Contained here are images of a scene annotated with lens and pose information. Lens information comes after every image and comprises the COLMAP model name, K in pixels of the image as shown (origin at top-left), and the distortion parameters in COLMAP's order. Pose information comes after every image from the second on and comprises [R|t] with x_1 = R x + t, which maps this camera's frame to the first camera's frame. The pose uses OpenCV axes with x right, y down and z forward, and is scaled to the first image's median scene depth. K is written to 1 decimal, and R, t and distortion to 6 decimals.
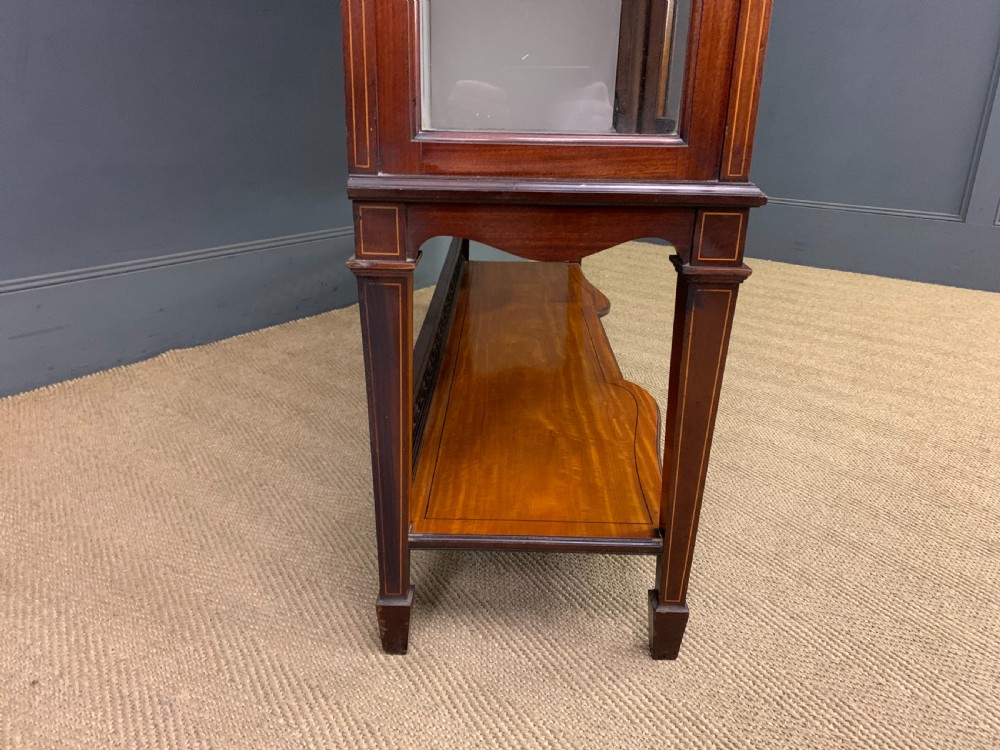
lens RADIAL K [[782.9, 0, 501.6], [0, 782.9, 376.2], [0, 0, 1]] dist [0.026665, -0.006805]
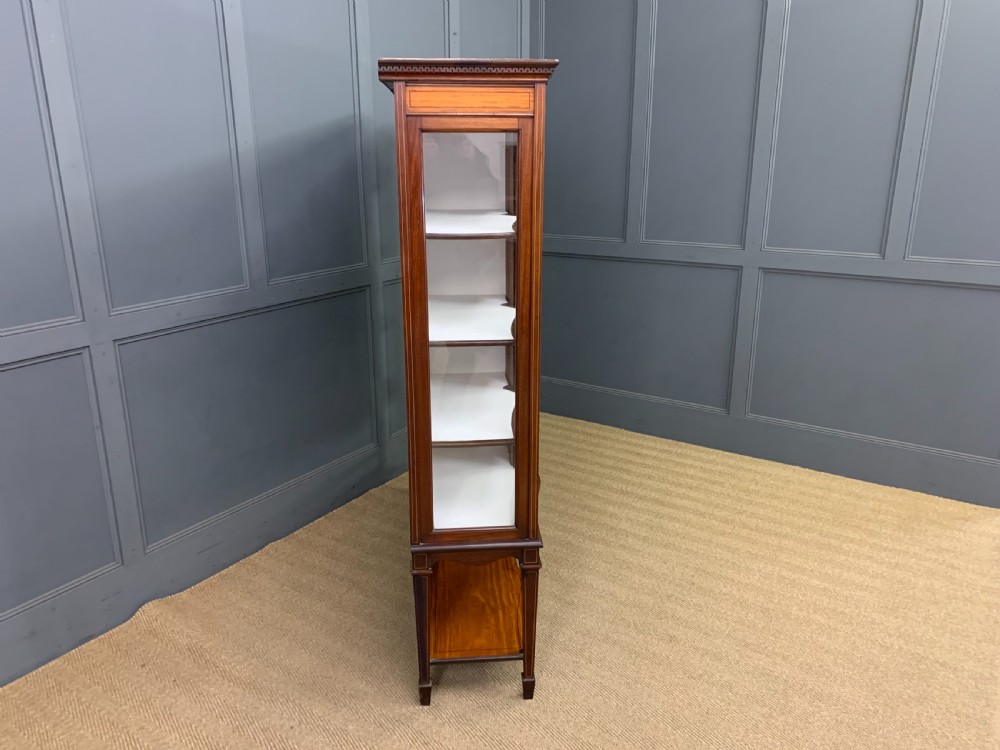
lens RADIAL K [[771.8, 0, 505.7], [0, 771.8, 375.2], [0, 0, 1]] dist [0.009474, 0.003902]
pose [[0.995711, -0.049147, 0.078388, -0.018061], [0.054120, 0.996568, -0.062639, -0.542297], [-0.075041, 0.066613, 0.994953, -1.583647]]
